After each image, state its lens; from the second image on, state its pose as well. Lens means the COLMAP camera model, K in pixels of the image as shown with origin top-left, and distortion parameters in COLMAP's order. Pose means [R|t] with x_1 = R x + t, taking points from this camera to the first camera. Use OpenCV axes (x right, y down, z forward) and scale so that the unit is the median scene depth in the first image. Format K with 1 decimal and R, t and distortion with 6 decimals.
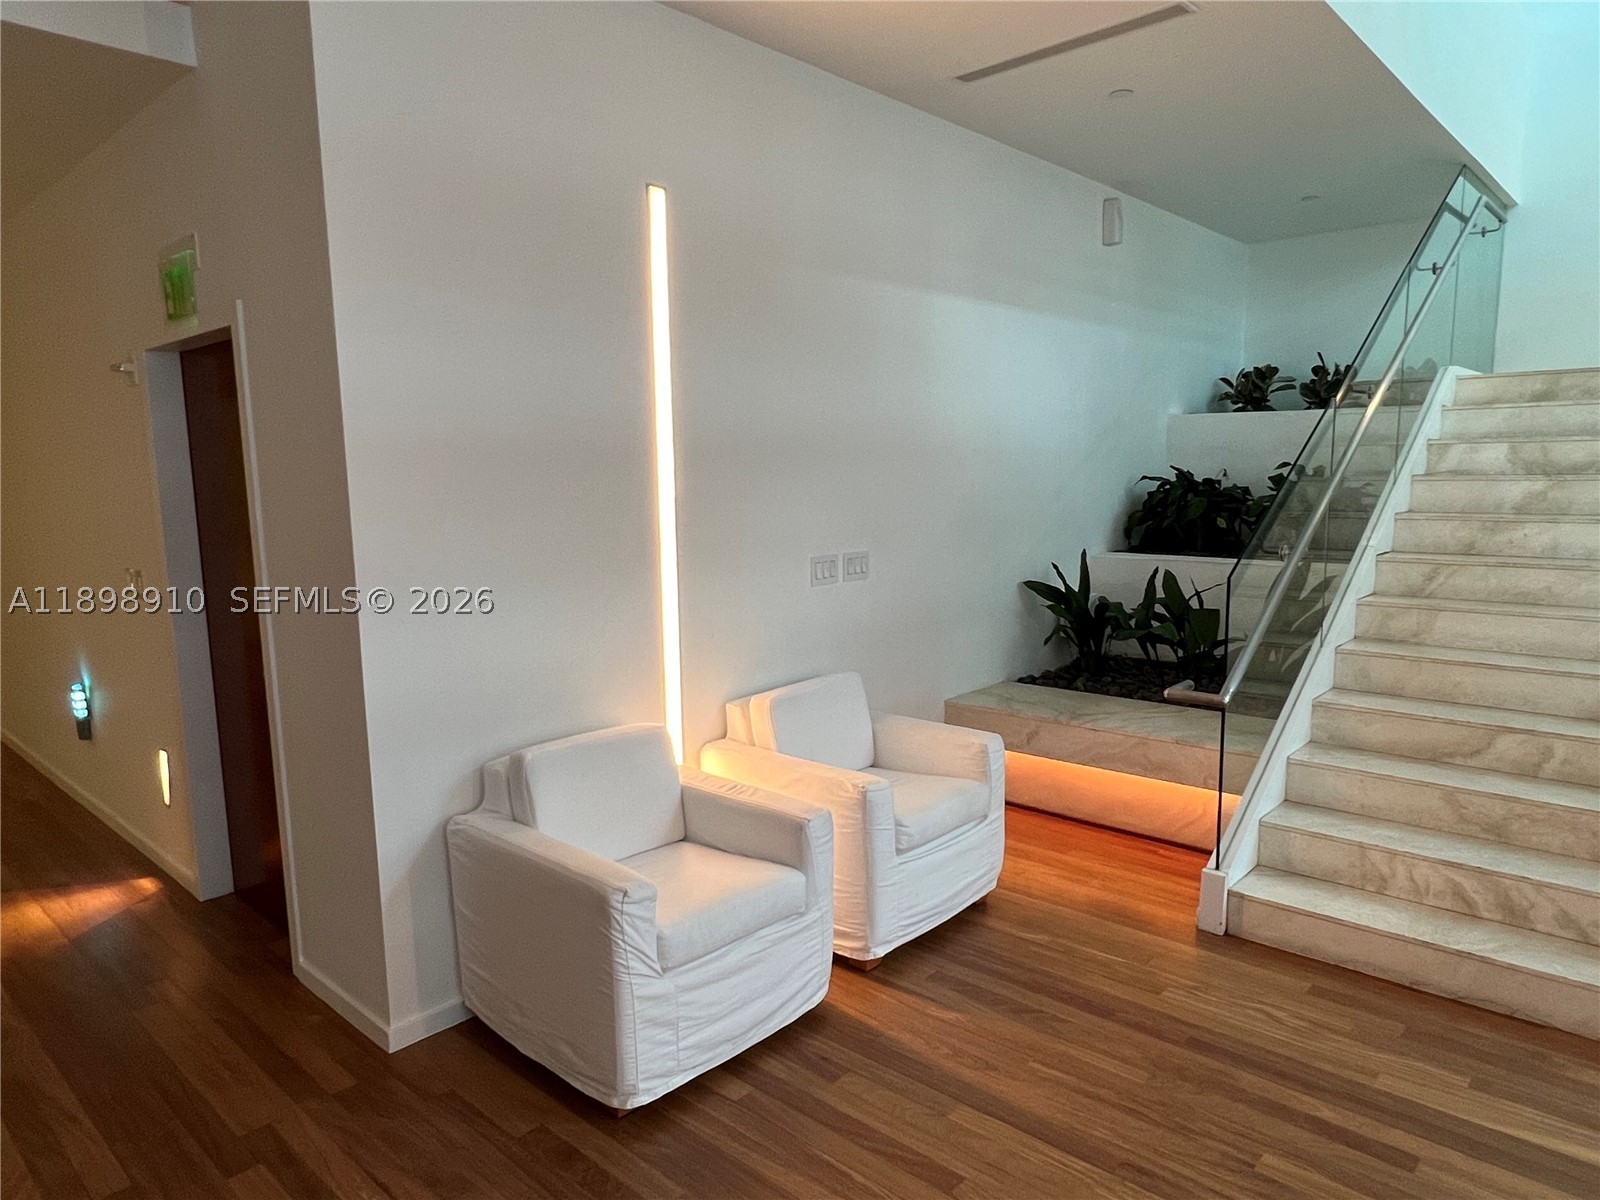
lens RADIAL K [[1022.8, 0, 794.7], [0, 1022.8, 618.8], [0, 0, 1]] dist [-0.003073, -0.001216]
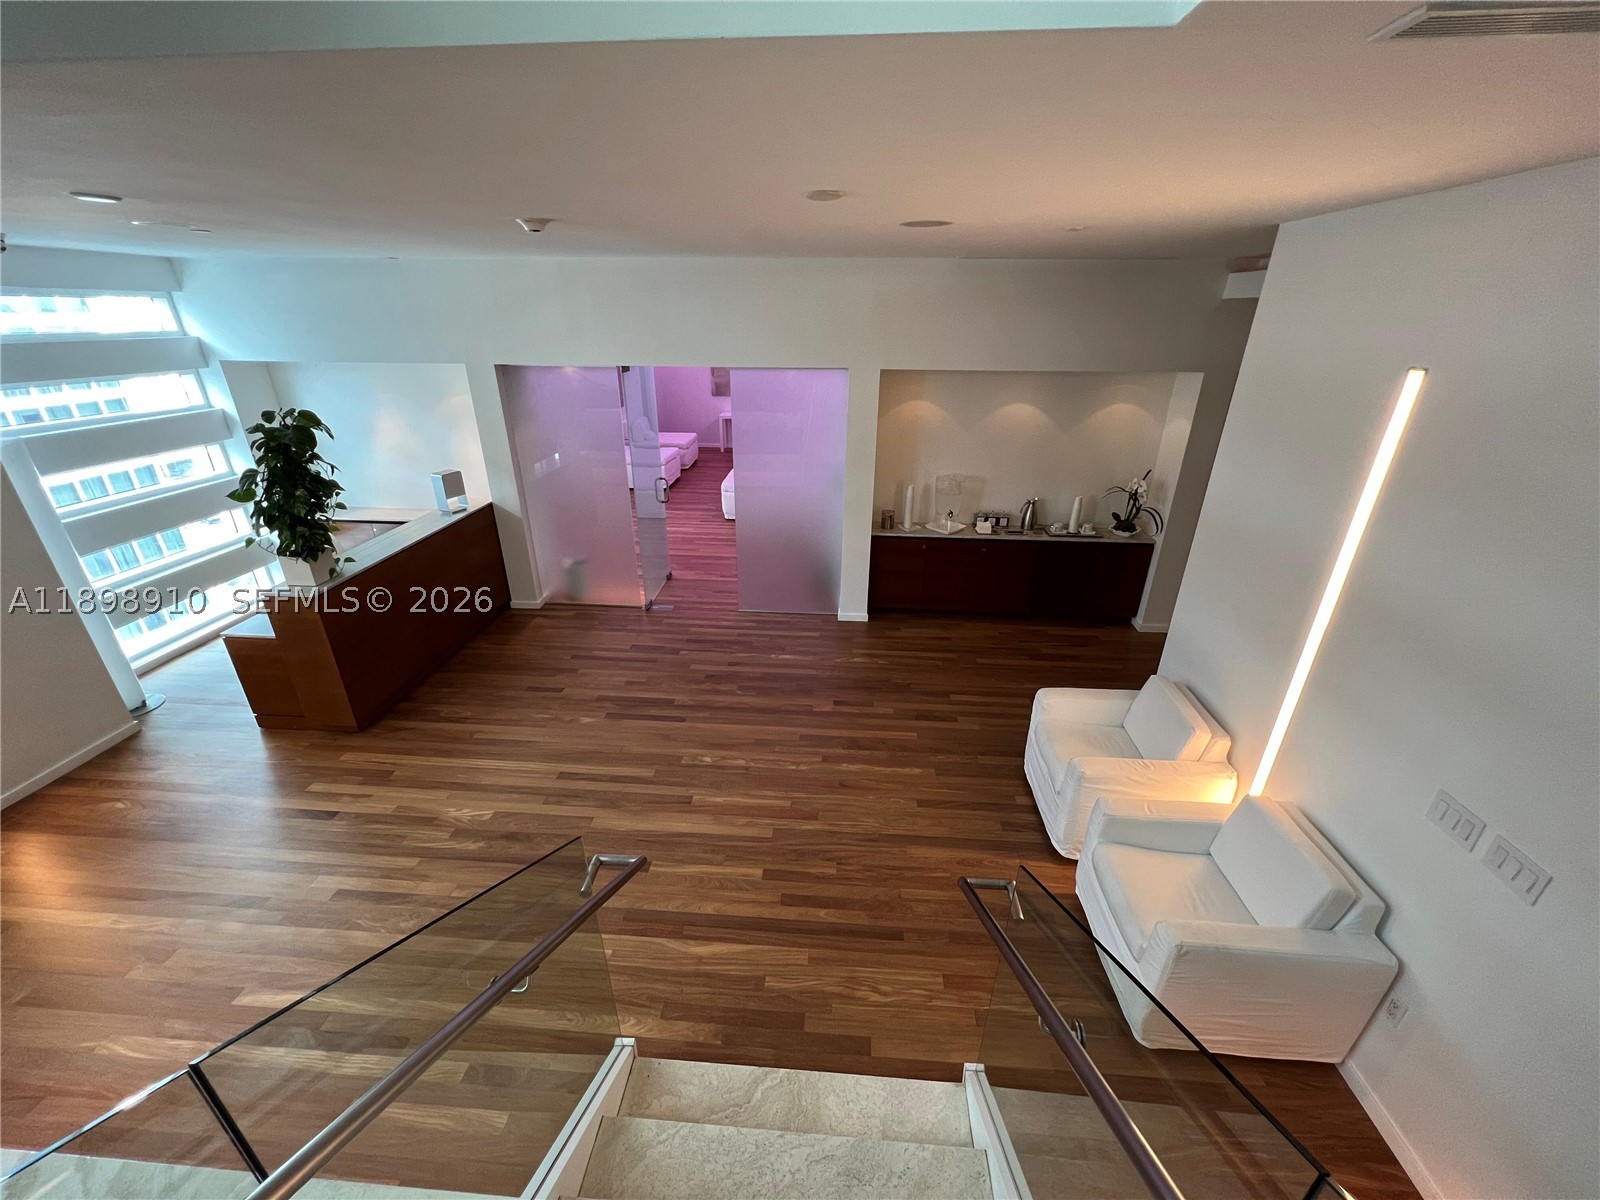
lens RADIAL K [[629.5, 0, 800.0], [0, 629.5, 600.0], [0, 0, 1]] dist [0.000558, 0.000015]
pose [[-0.777109, 0.268406, -0.569263, 0.689842], [-0.085936, 0.850778, 0.518452, -0.422496], [0.623472, 0.451814, -0.638081, 0.937638]]
